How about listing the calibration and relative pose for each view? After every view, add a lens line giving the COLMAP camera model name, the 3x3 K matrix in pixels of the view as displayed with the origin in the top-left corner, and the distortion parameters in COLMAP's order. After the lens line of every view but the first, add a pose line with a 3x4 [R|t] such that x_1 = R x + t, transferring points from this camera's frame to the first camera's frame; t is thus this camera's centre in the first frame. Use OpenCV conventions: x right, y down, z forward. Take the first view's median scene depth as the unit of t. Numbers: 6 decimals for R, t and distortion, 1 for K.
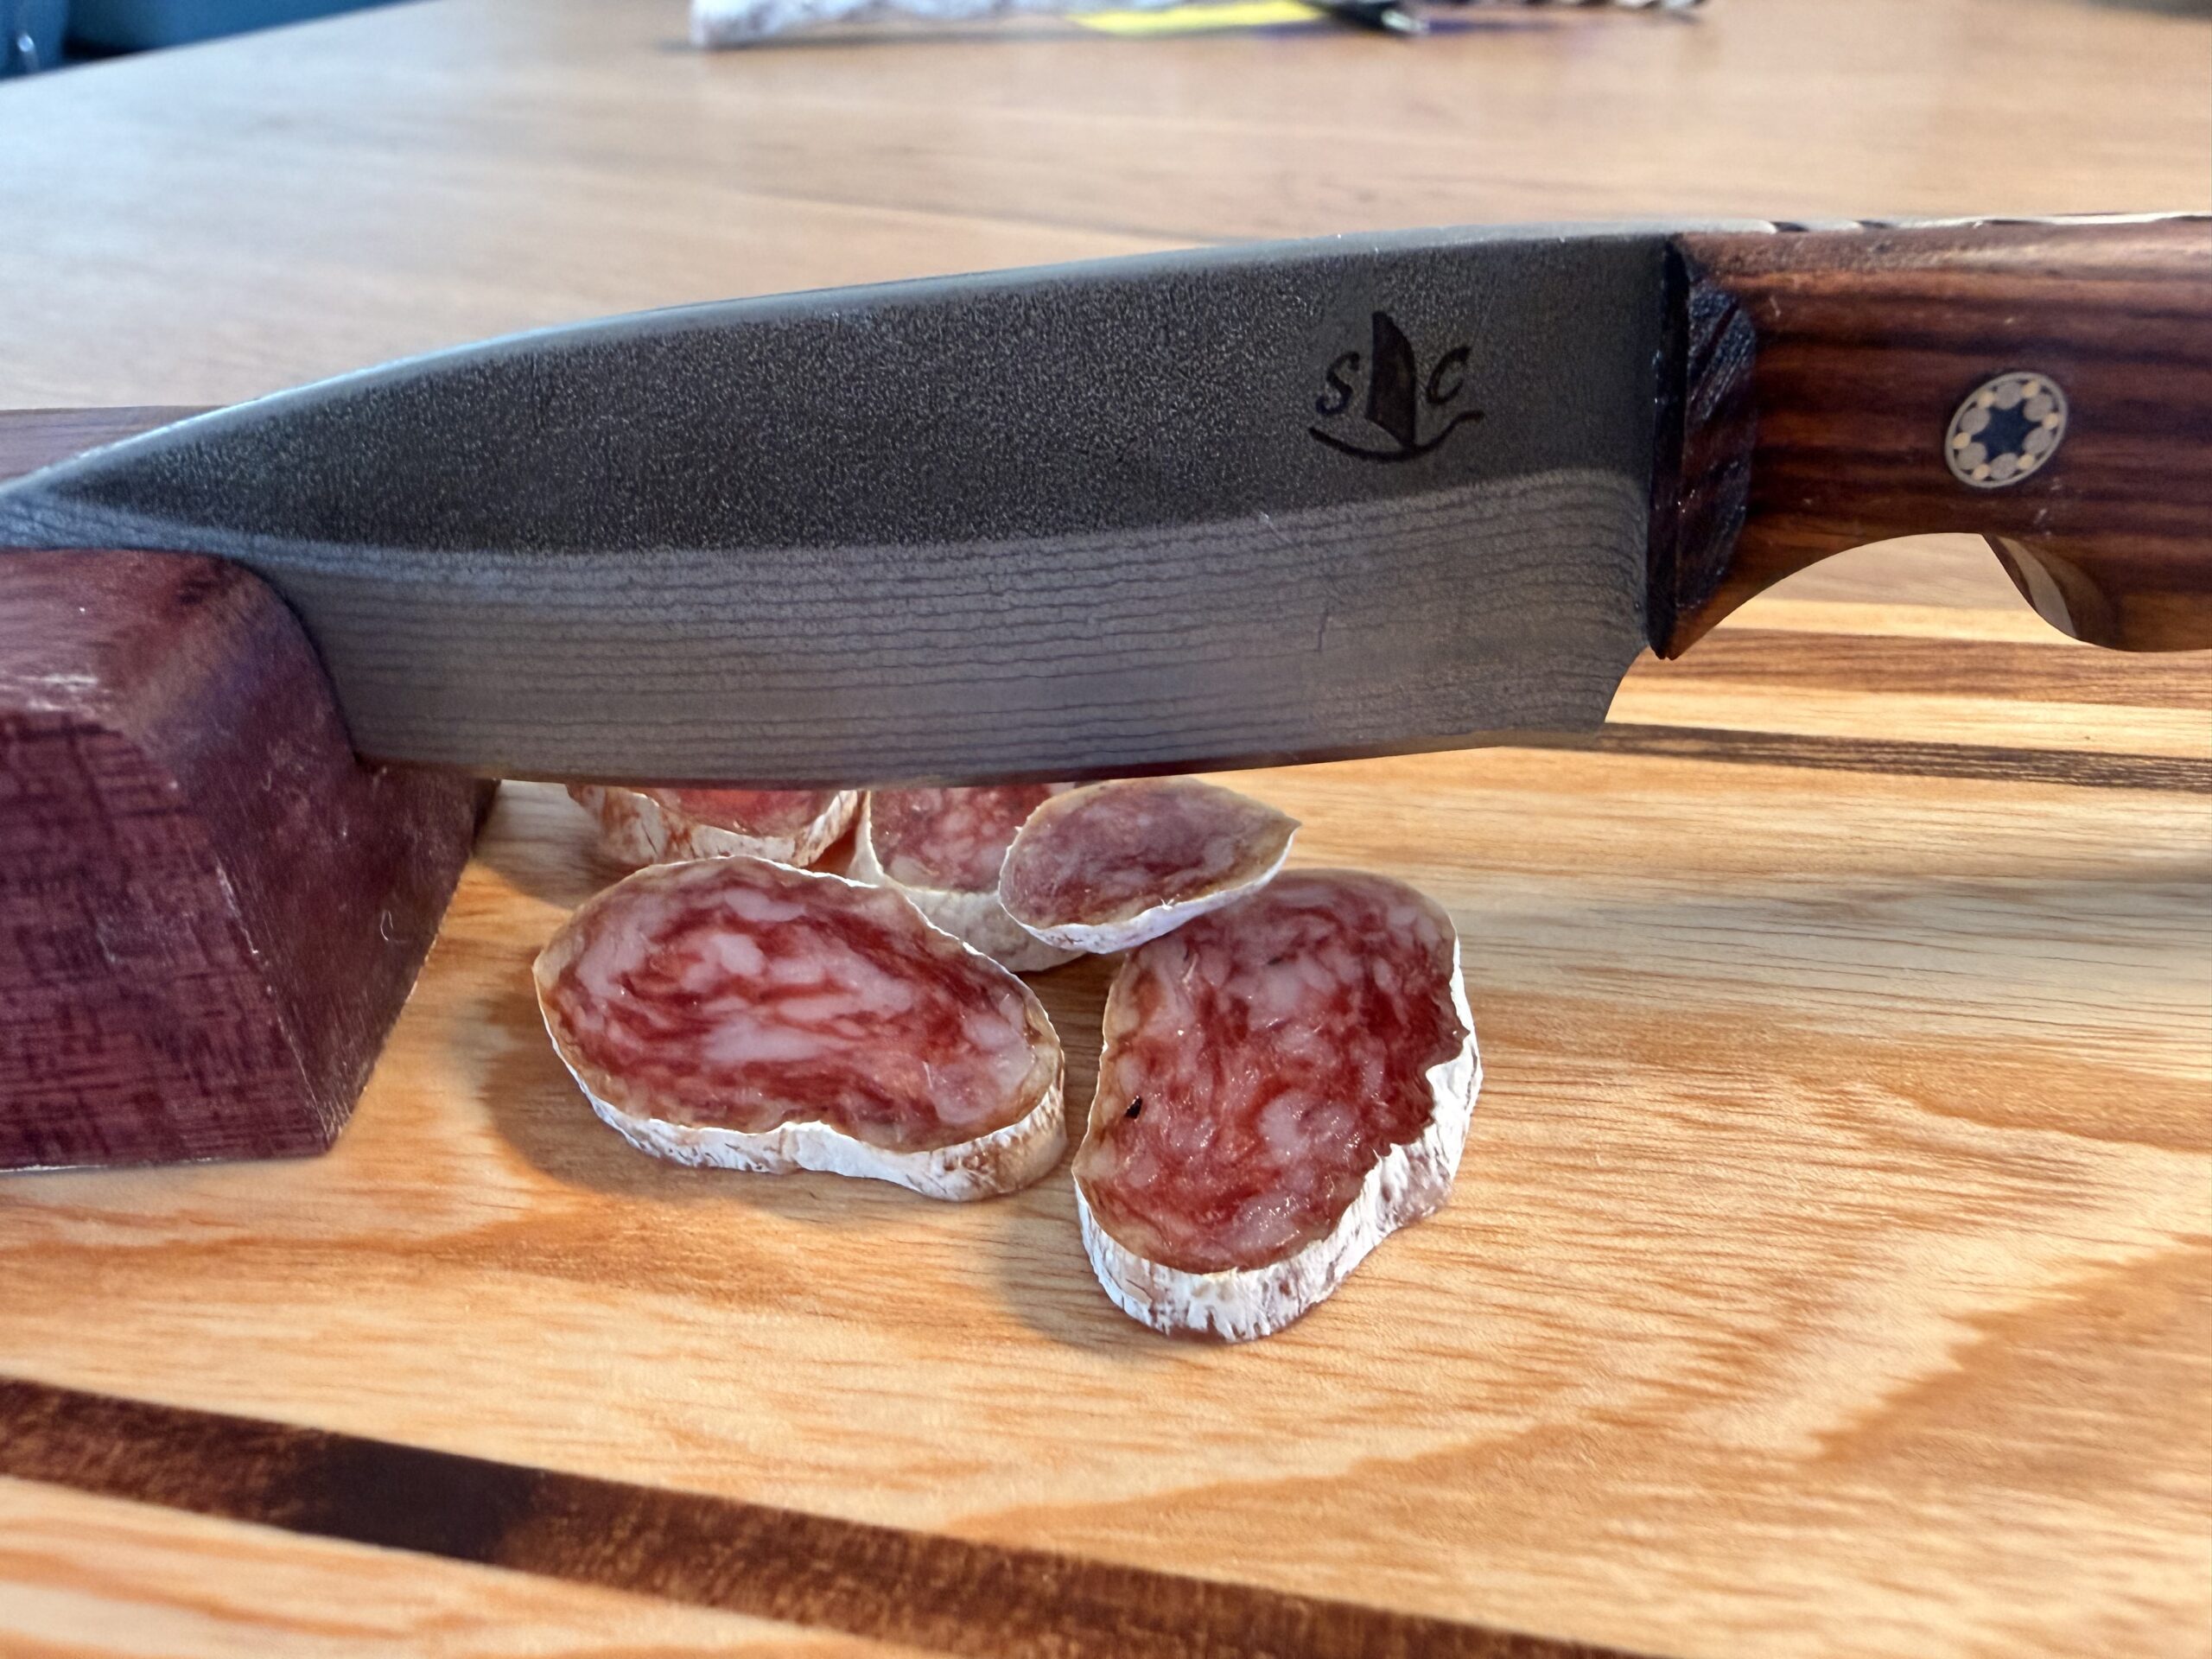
lens RADIAL K [[1591.2, 0, 1017.2], [0, 1591.2, 837.0], [0, 0, 1]] dist [0.001160, 0.000163]
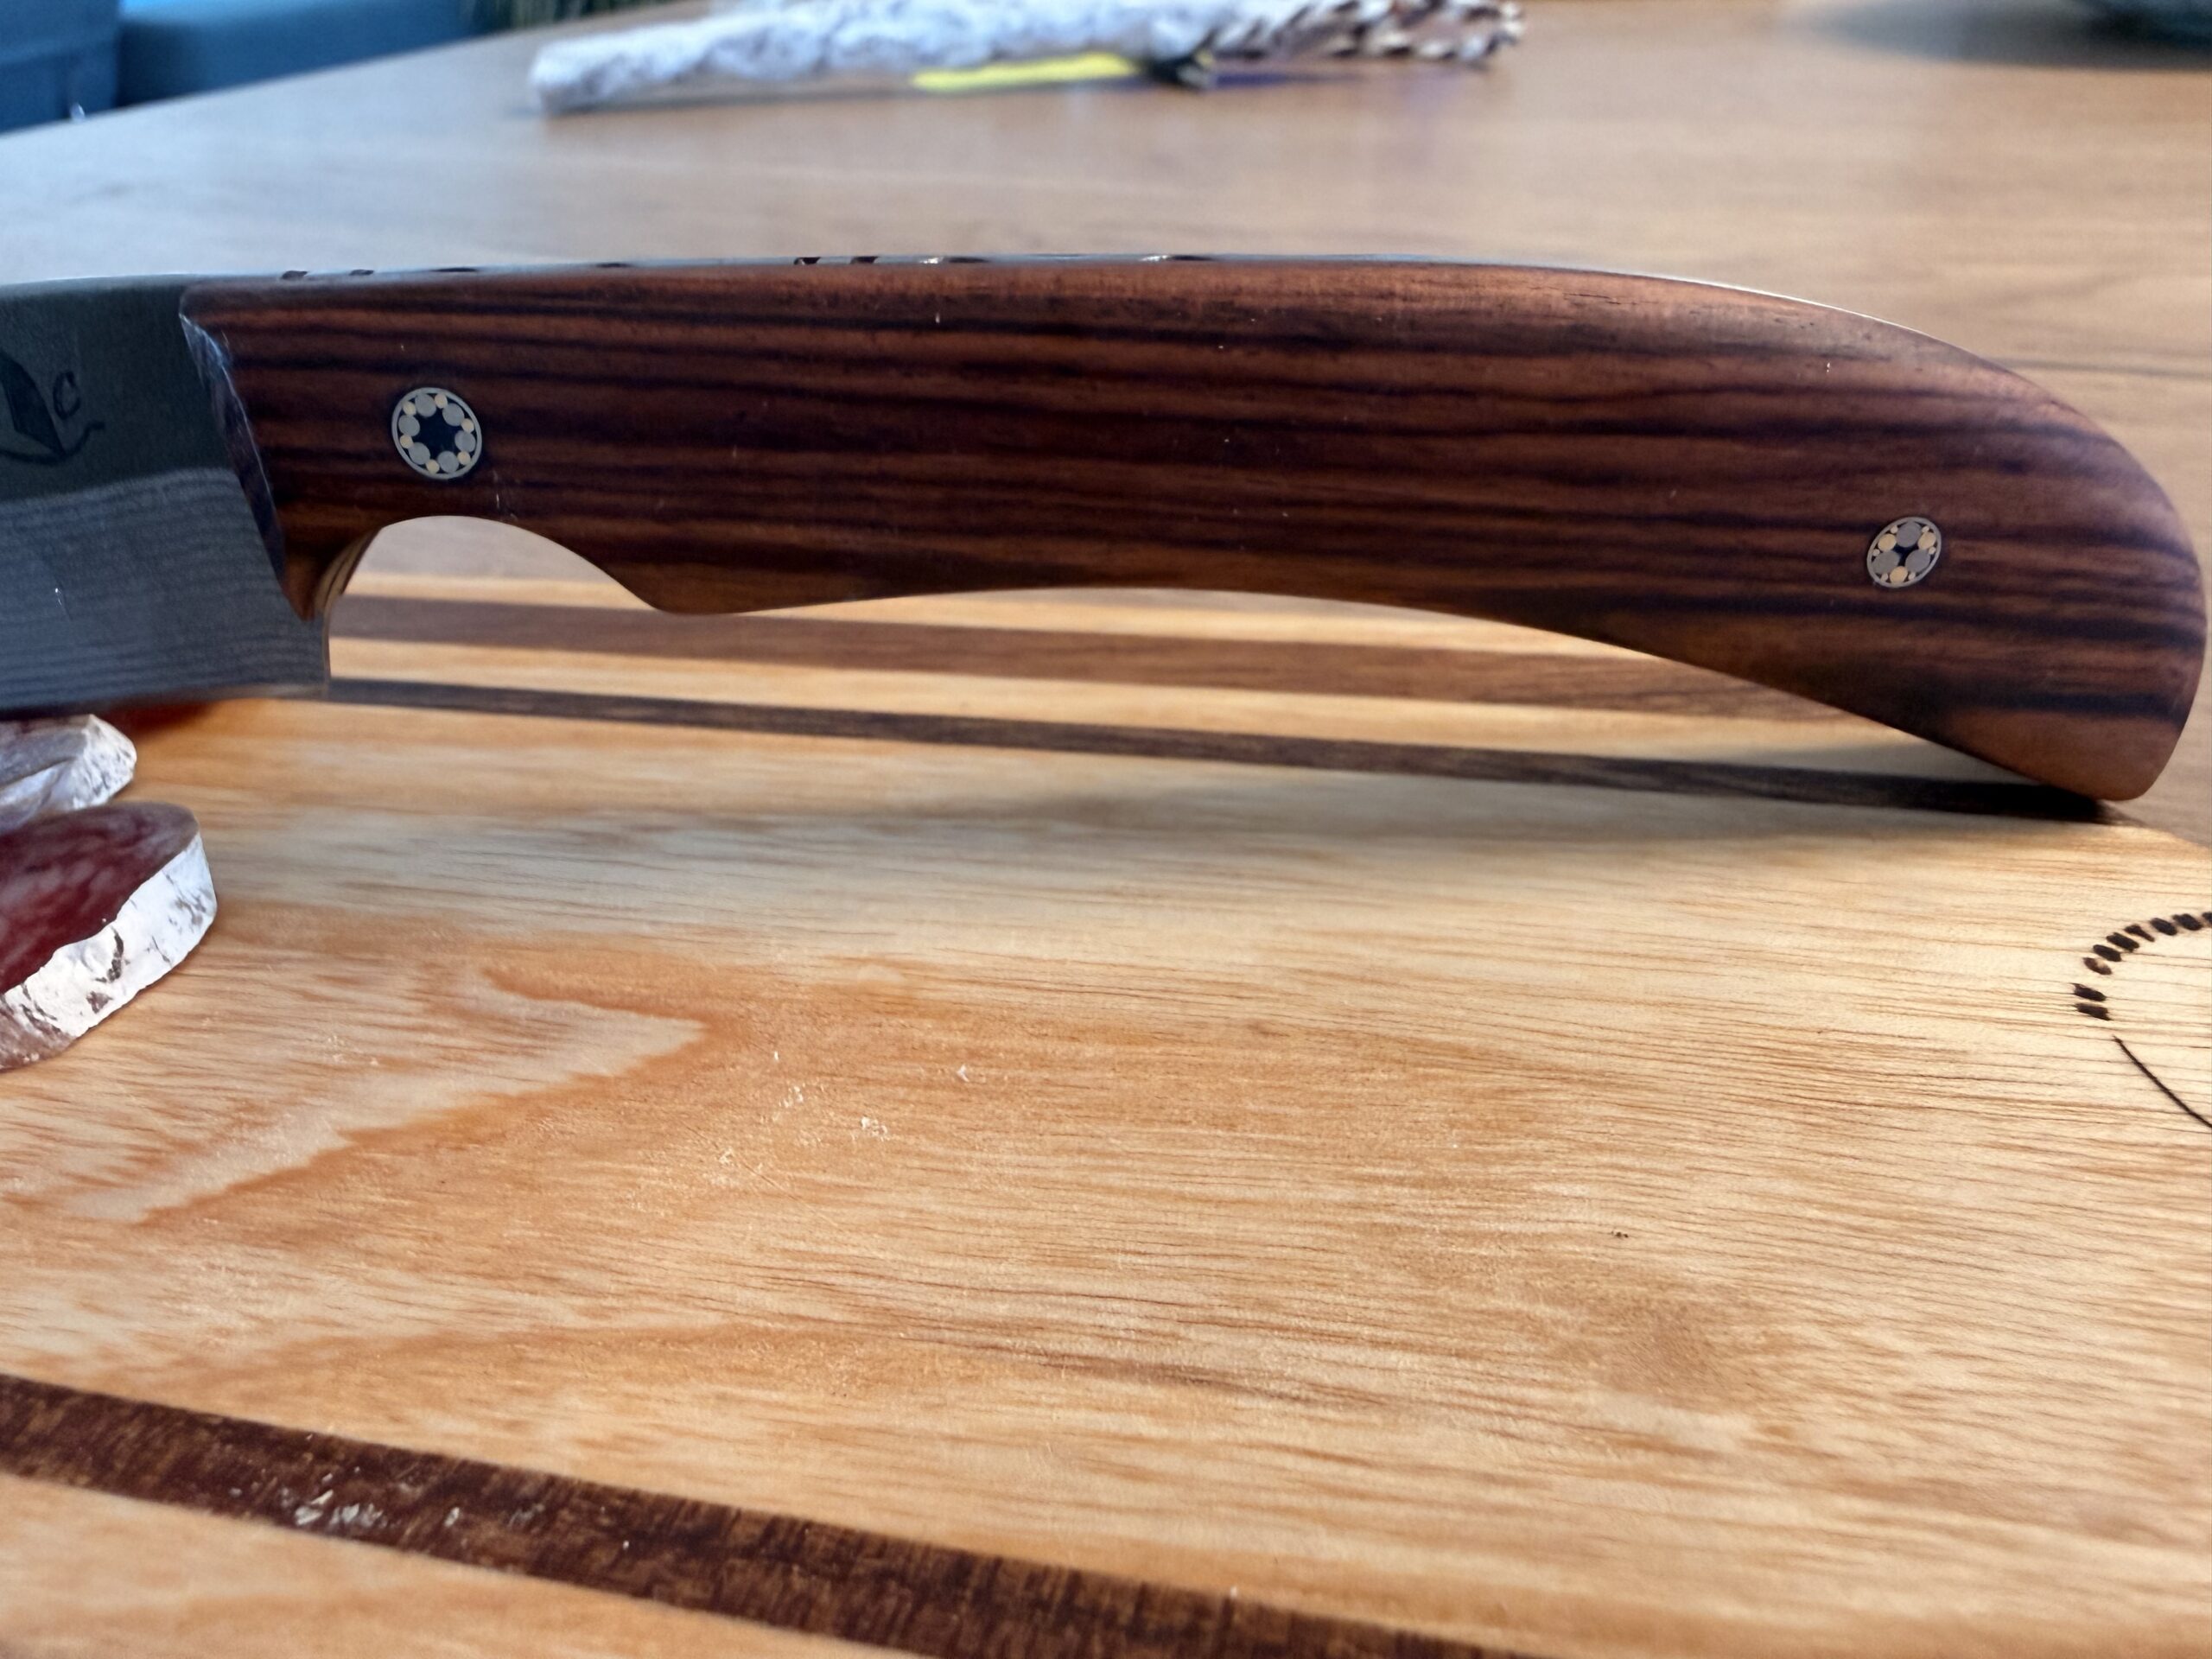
lens RADIAL K [[1596.0, 0, 987.2], [0, 1596.0, 826.0], [0, 0, 1]] dist [-0.003301, -0.001848]
pose [[0.999144, 0.001213, -0.041354, 1.049681], [-0.002567, 0.999462, -0.032709, 0.091305], [0.041292, 0.032787, 0.998609, -0.223662]]
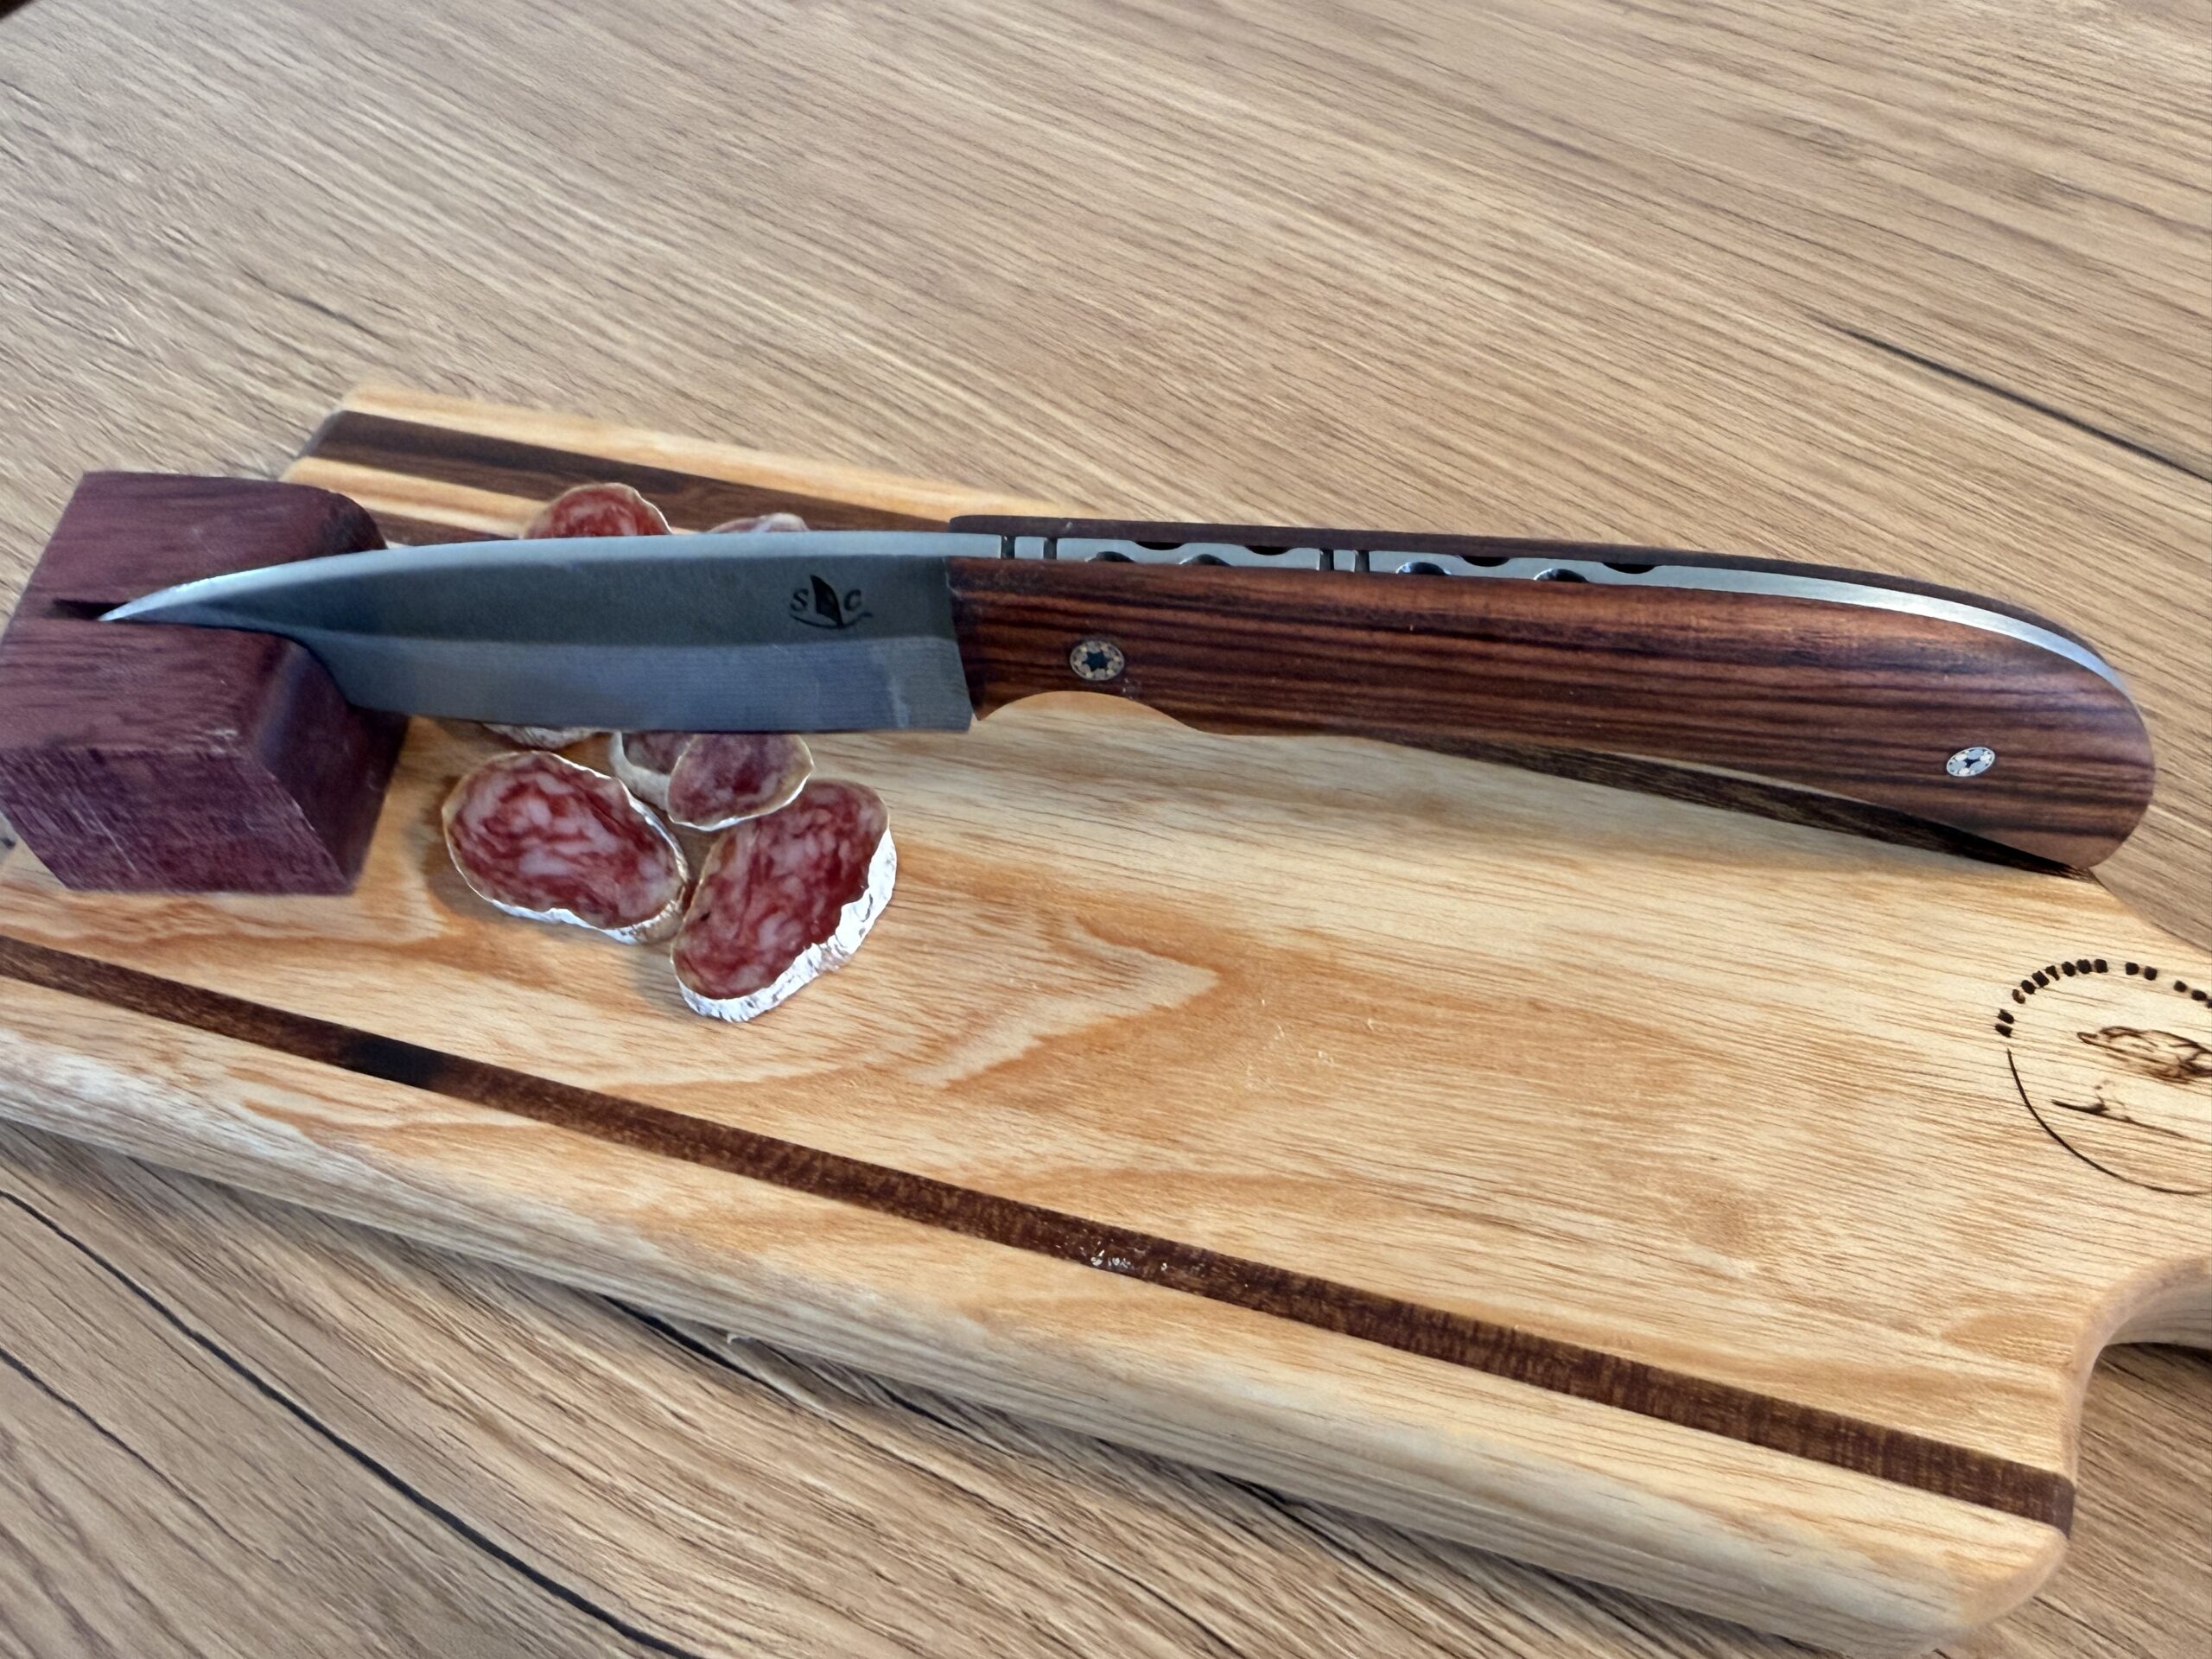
lens RADIAL K [[1779.0, 0, 986.0], [0, 1779.0, 829.2], [0, 0, 1]] dist [0.008001, -0.007883]
pose [[0.995878, 0.069520, -0.058255, 0.592836], [-0.044302, 0.933281, 0.356405, -0.833945], [0.079146, -0.352355, 0.932514, -1.223640]]
